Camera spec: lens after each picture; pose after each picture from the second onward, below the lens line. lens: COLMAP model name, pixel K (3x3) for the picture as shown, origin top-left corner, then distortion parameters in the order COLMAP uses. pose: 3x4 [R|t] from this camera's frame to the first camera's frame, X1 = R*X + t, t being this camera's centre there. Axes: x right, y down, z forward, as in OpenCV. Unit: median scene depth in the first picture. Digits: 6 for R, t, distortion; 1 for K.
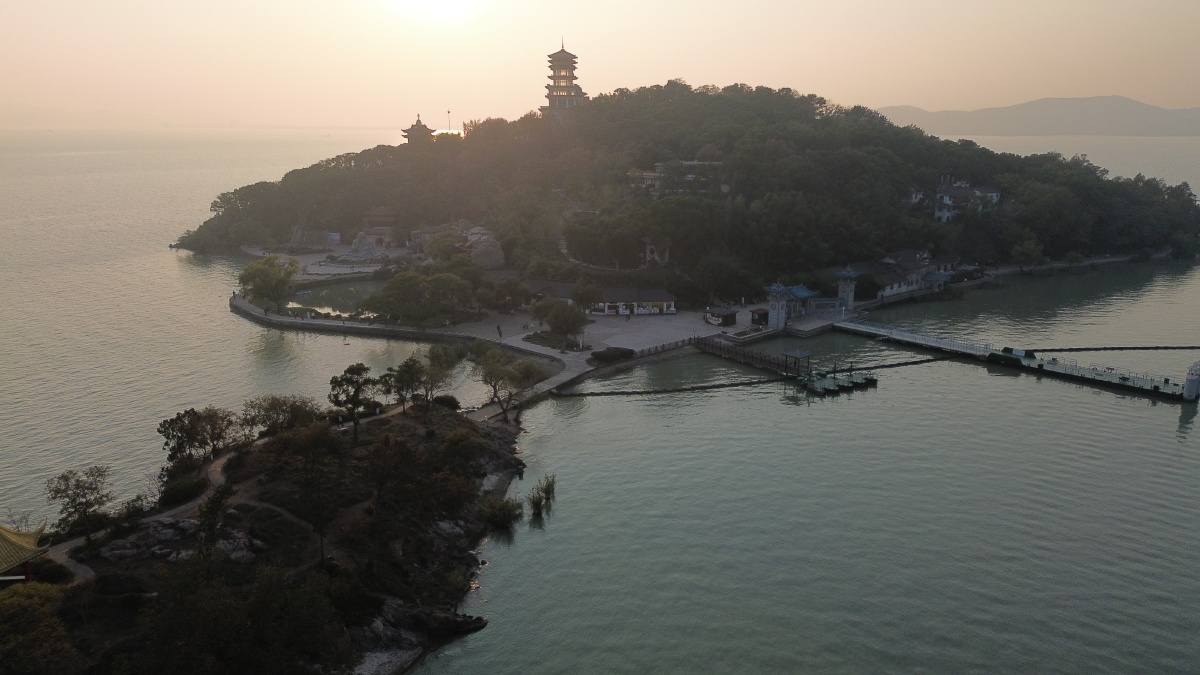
lens RADIAL K [[843.8, 0, 603.1], [0, 843.8, 339.8], [0, 0, 1]] dist [0.085672, -0.089294]
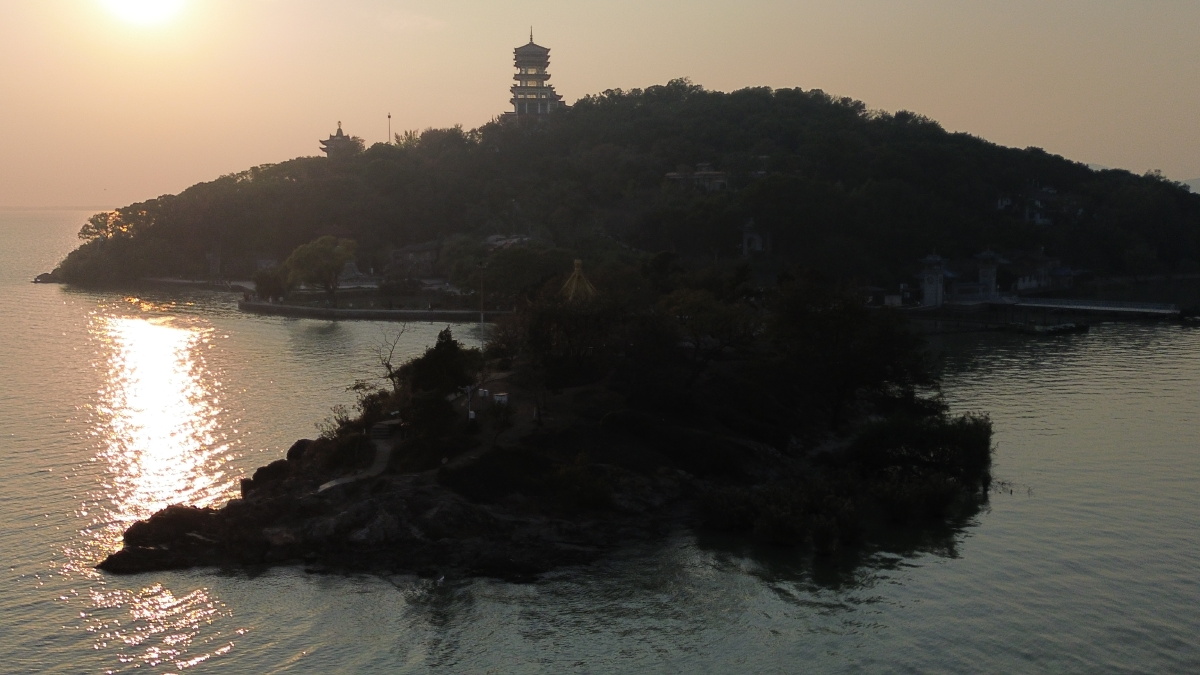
lens RADIAL K [[1252.9, 0, 604.9], [0, 1252.9, 336.0], [0, 0, 1]] dist [0.149076, -0.349794]
pose [[0.986851, -0.018707, 0.160548, -0.205863], [0.041789, 0.989037, -0.141629, 0.113647], [-0.156138, 0.146476, 0.976814, -0.131937]]
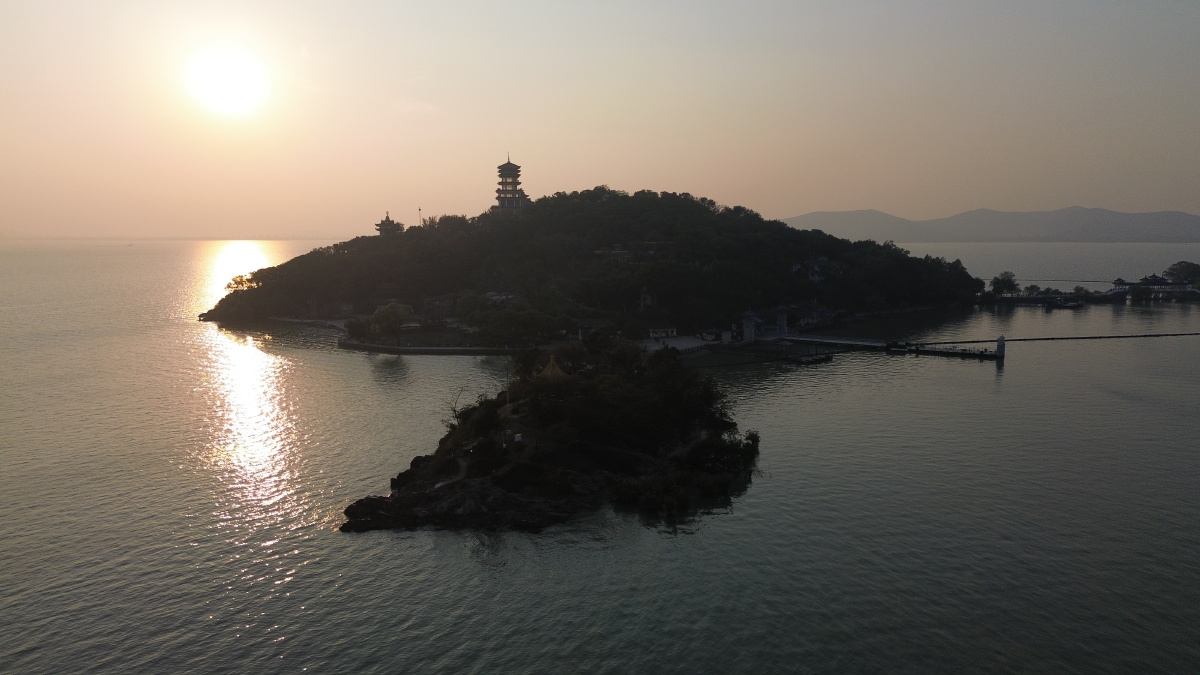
lens RADIAL K [[843.8, 0, 603.1], [0, 843.8, 339.8], [0, 0, 1]] dist [0.085672, -0.089294]
pose [[0.975296, -0.031403, 0.218658, -0.230416], [0.058462, 0.991243, -0.118401, 0.089856], [-0.213025, 0.128259, 0.968592, -0.247319]]
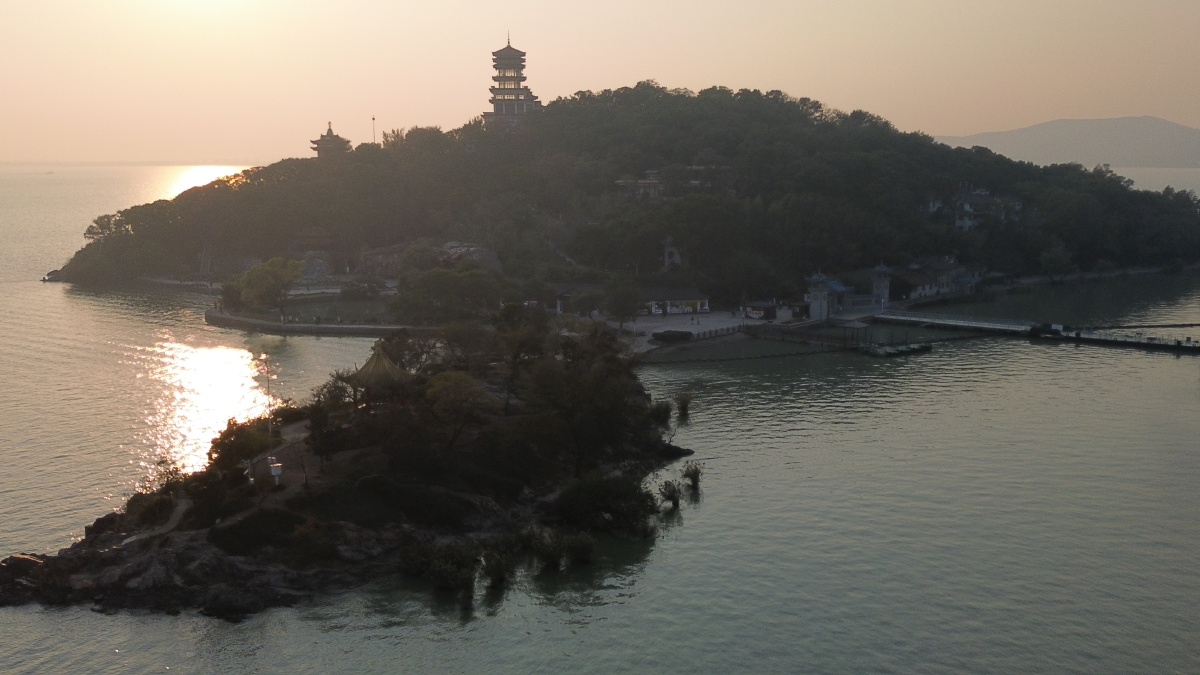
lens RADIAL K [[1252.9, 0, 604.9], [0, 1252.9, 336.0], [0, 0, 1]] dist [0.149076, -0.349794]
pose [[0.992623, -0.022636, 0.119106, -0.128549], [0.035313, 0.993799, -0.105431, 0.089989], [-0.115981, 0.108859, 0.987268, -0.240914]]
